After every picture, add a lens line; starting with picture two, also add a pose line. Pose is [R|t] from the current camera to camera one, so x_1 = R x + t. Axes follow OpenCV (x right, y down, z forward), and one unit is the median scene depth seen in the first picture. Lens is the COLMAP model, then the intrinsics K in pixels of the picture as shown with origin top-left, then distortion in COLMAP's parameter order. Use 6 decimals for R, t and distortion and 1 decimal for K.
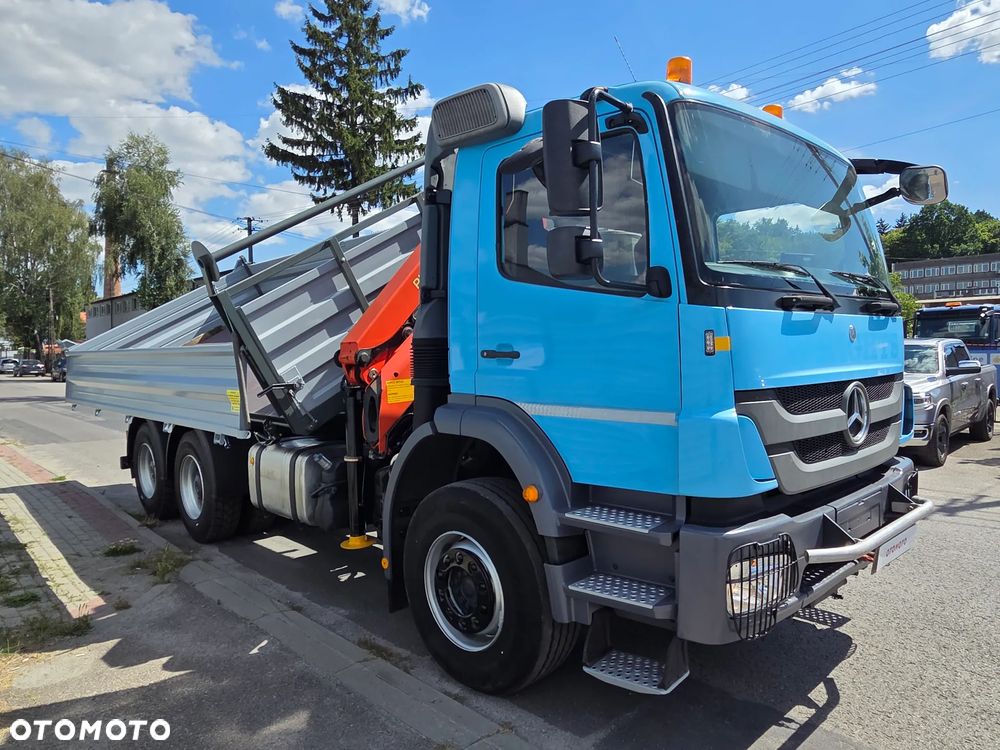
lens RADIAL K [[668.2, 0, 521.8], [0, 668.2, 381.3], [0, 0, 1]] dist [0.004004, 0.001848]
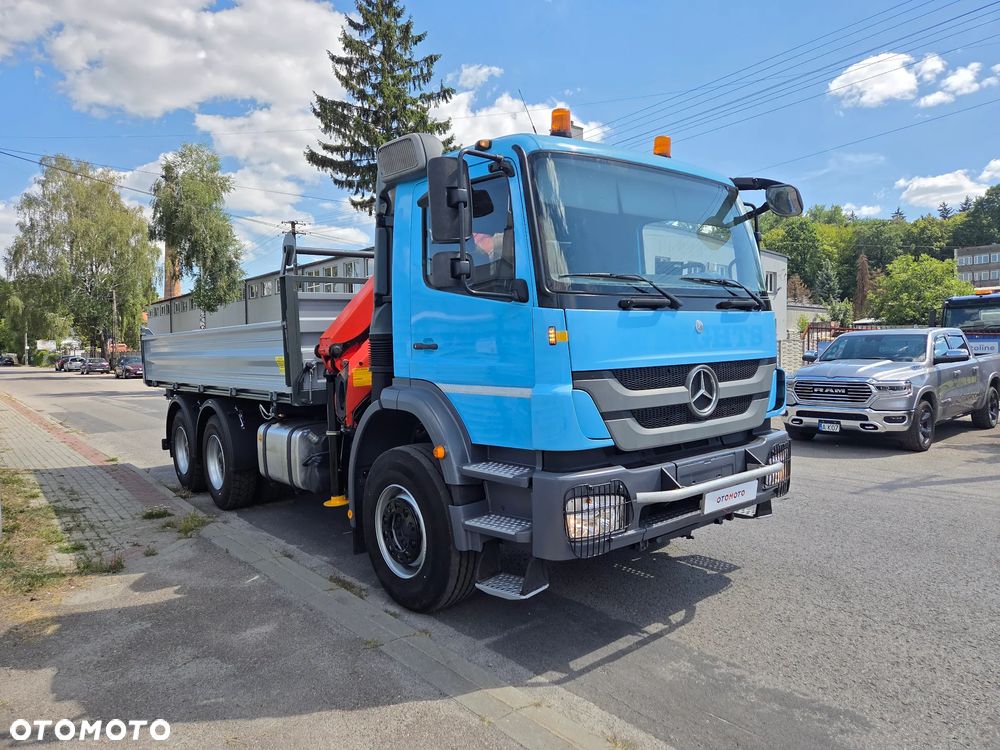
lens RADIAL K [[667.5, 0, 518.2], [0, 667.5, 377.9], [0, 0, 1]] dist [0.062184, -0.042395]
pose [[0.996845, -0.006693, -0.079087, 0.123495], [0.006867, 0.999975, 0.001931, 0.010127], [0.079072, -0.002468, 0.996866, -0.132347]]
